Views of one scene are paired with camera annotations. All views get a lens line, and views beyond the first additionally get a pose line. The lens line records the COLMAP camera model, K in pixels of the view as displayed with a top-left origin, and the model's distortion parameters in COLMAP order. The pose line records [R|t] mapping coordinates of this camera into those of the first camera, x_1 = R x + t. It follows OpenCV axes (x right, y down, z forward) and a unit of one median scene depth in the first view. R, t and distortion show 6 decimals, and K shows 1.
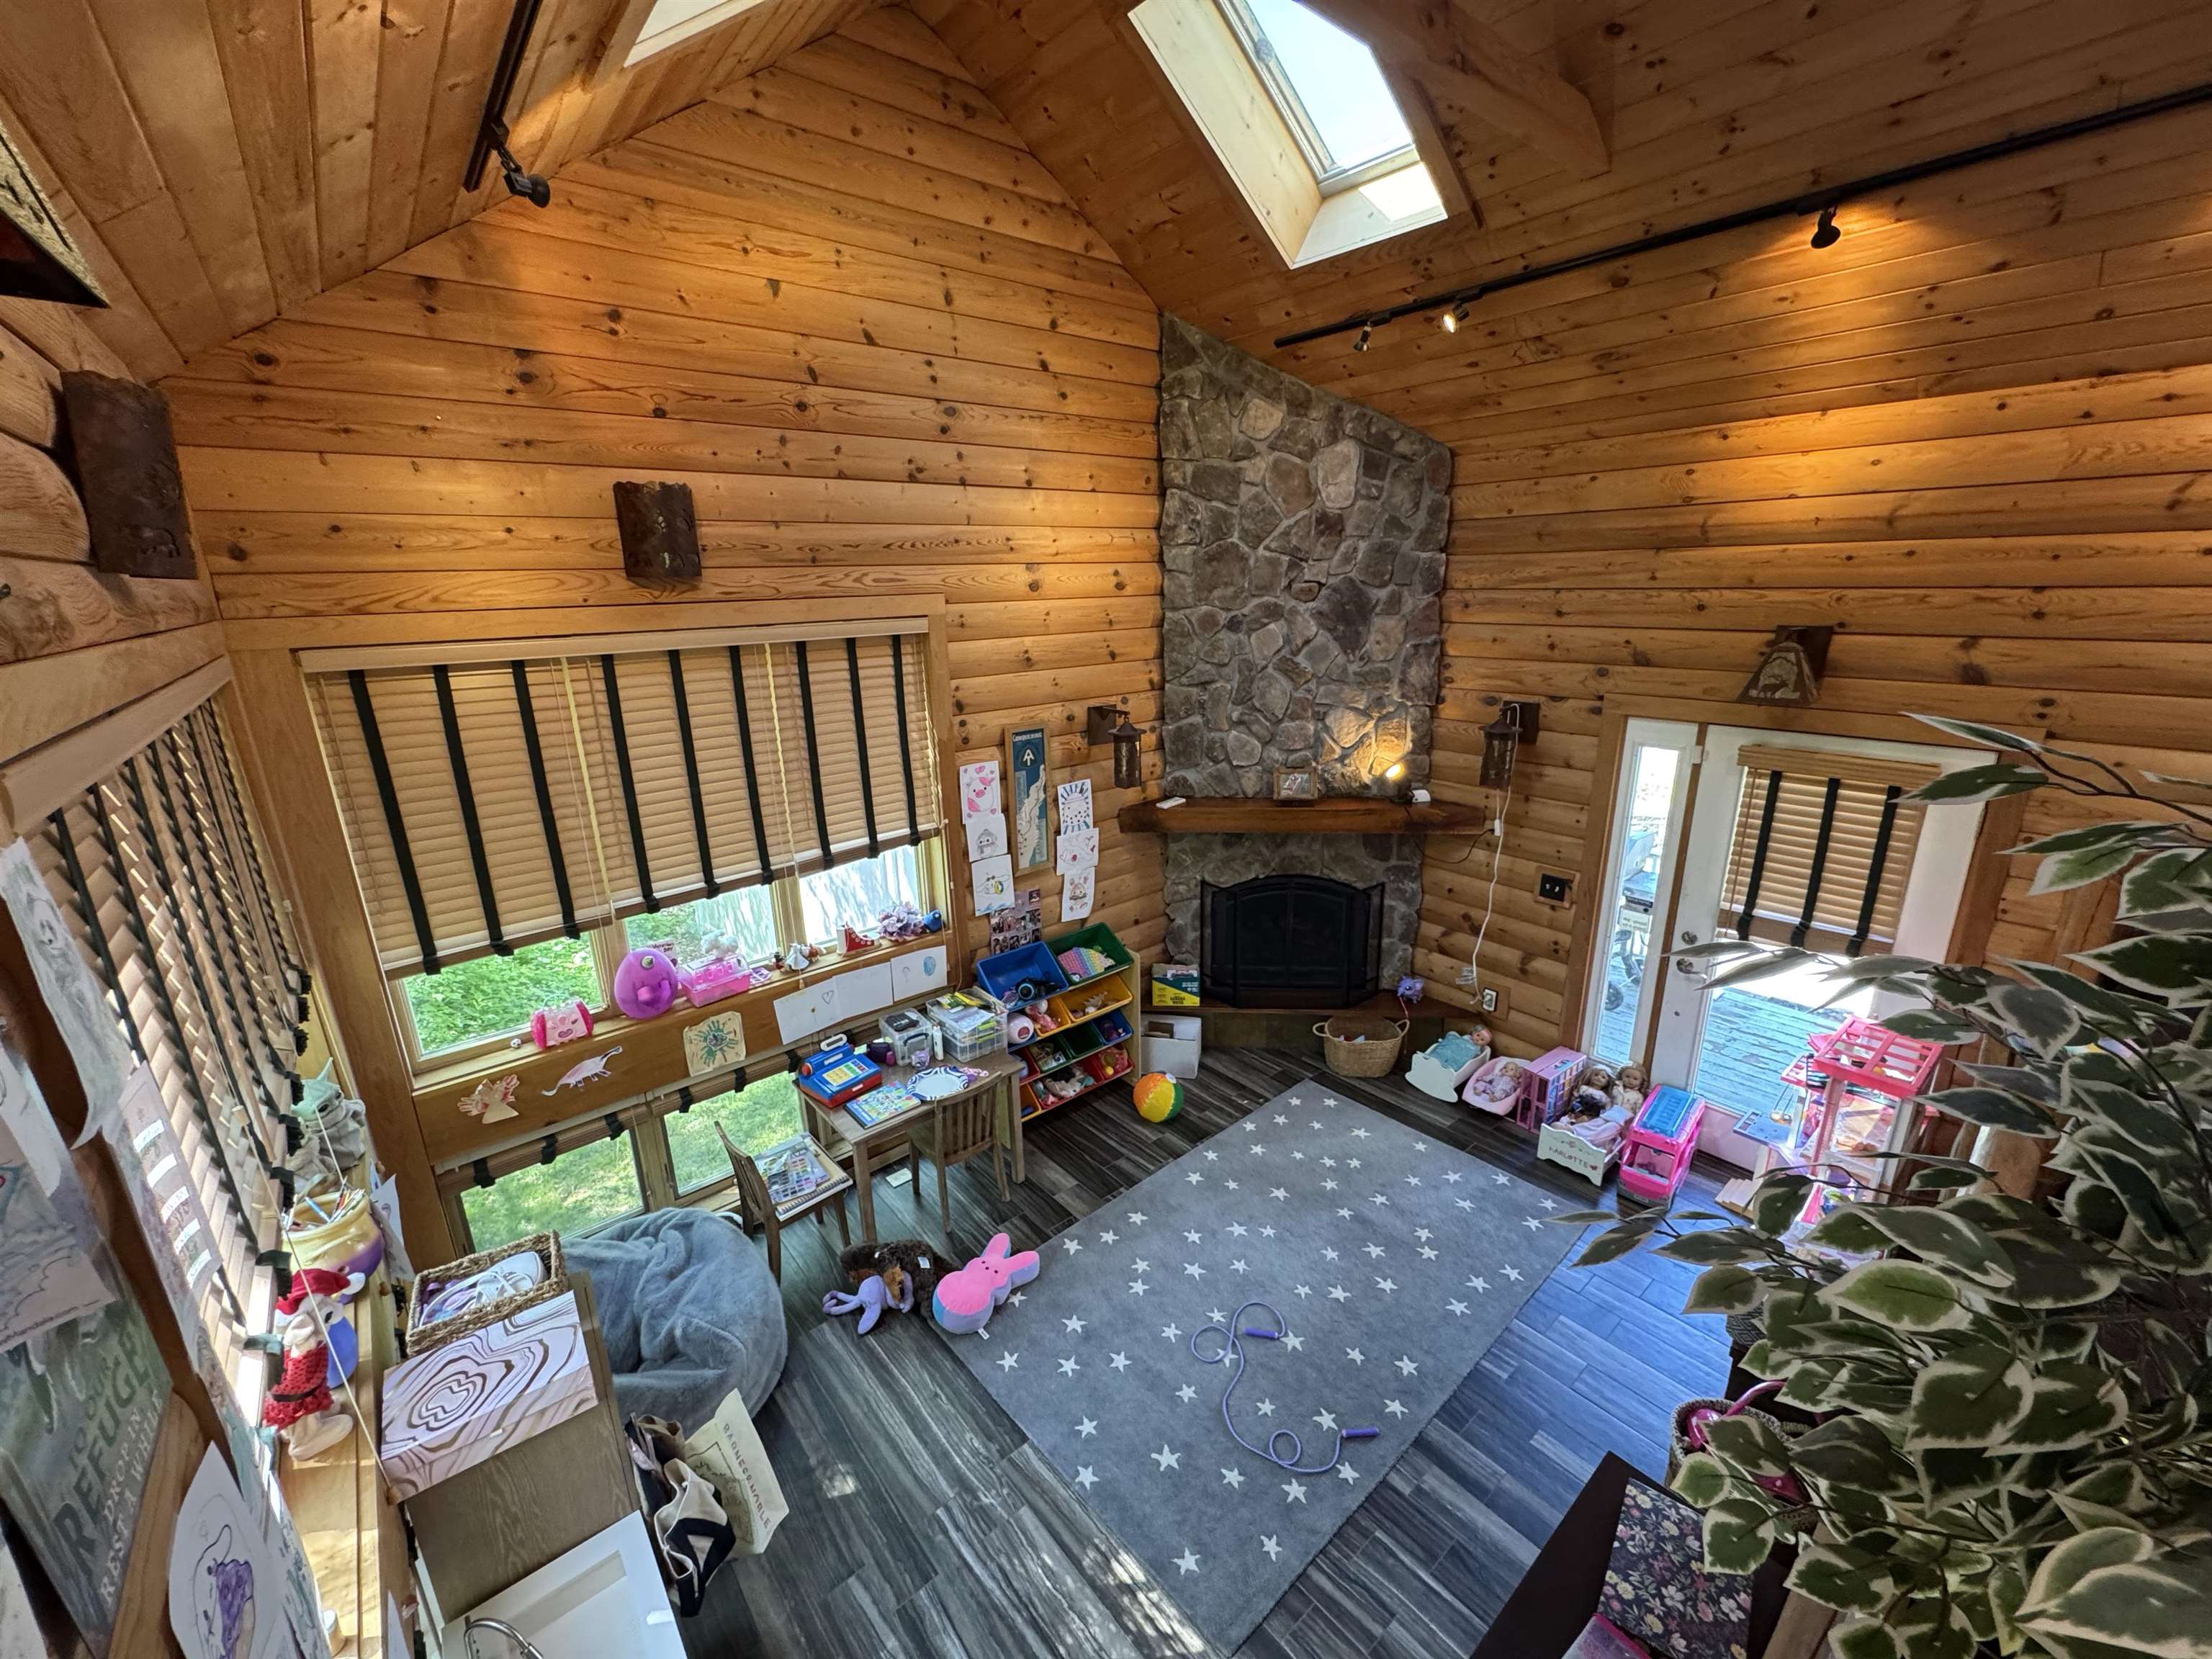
lens RADIAL K [[883.9, 0, 1110.0], [0, 883.9, 825.9], [0, 0, 1]] dist [0.001202, 0.000027]
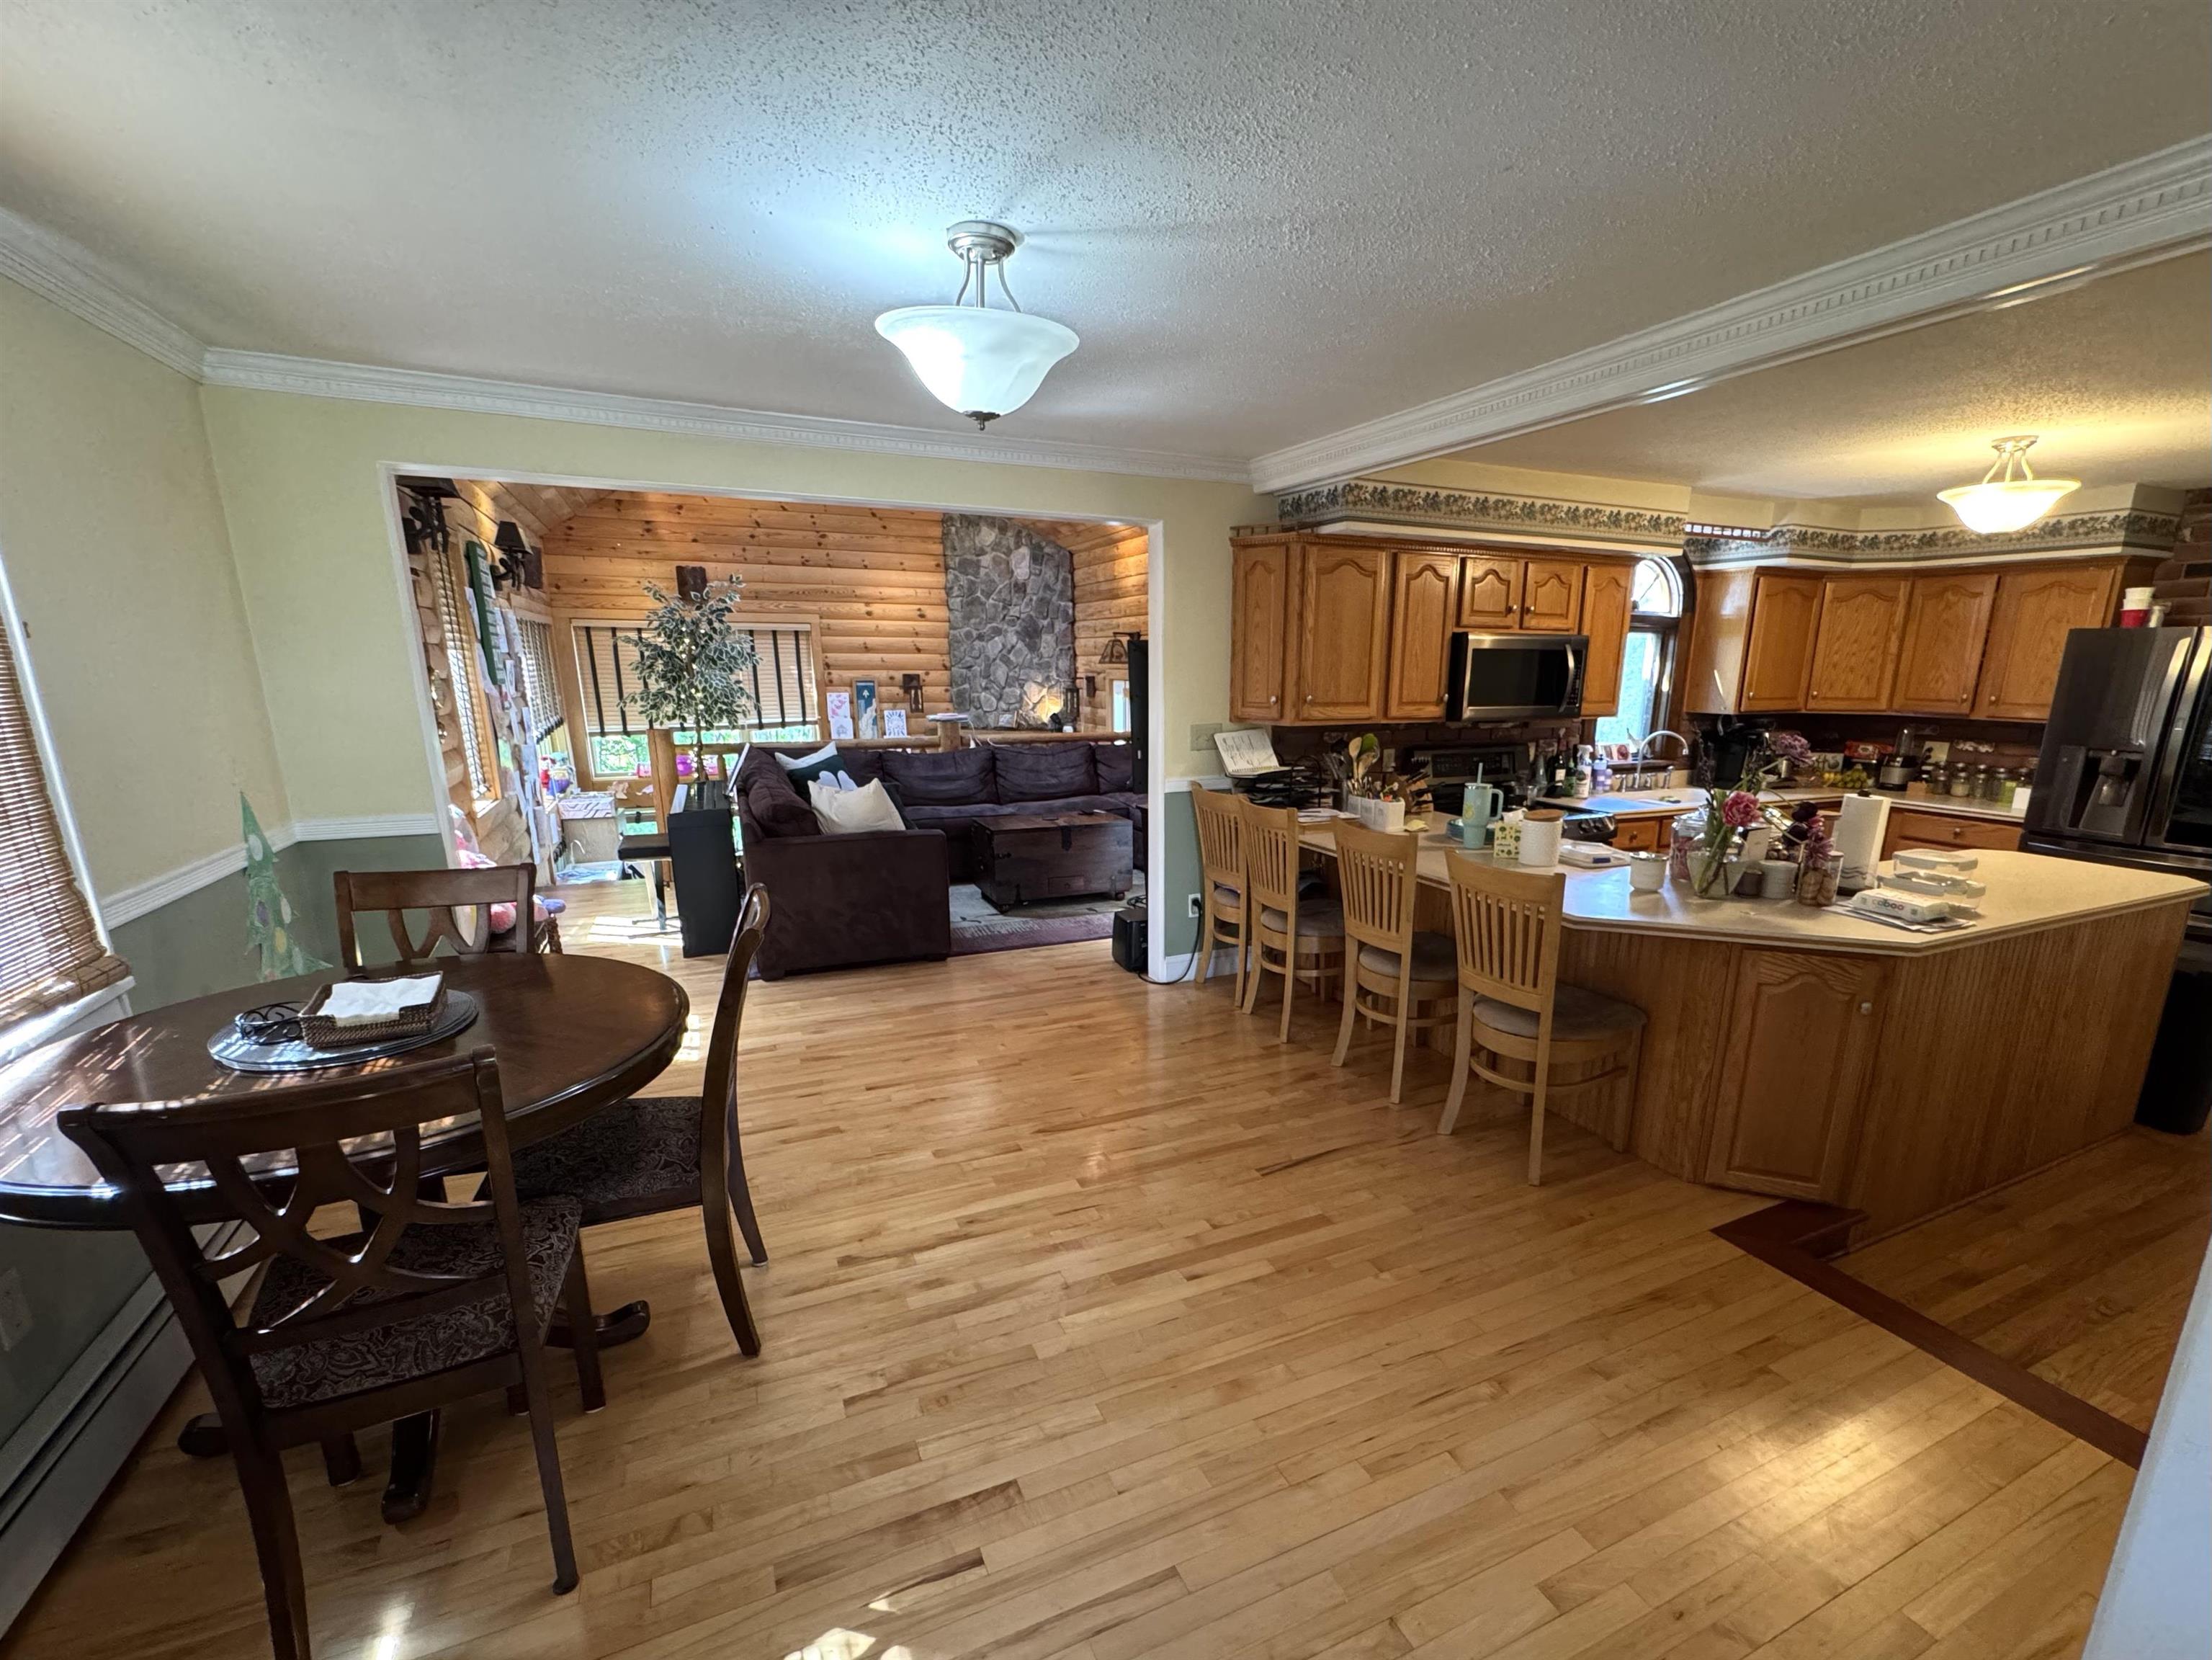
lens RADIAL K [[884.0, 0, 1117.0], [0, 884.0, 879.9], [0, 0, 1]] dist [0.001202, 0.000027]
pose [[0.970793, 0.086988, -0.223594, 0.997412], [-0.091918, 0.995698, -0.011719, 0.333555], [0.221613, 0.031929, 0.974612, -0.915709]]
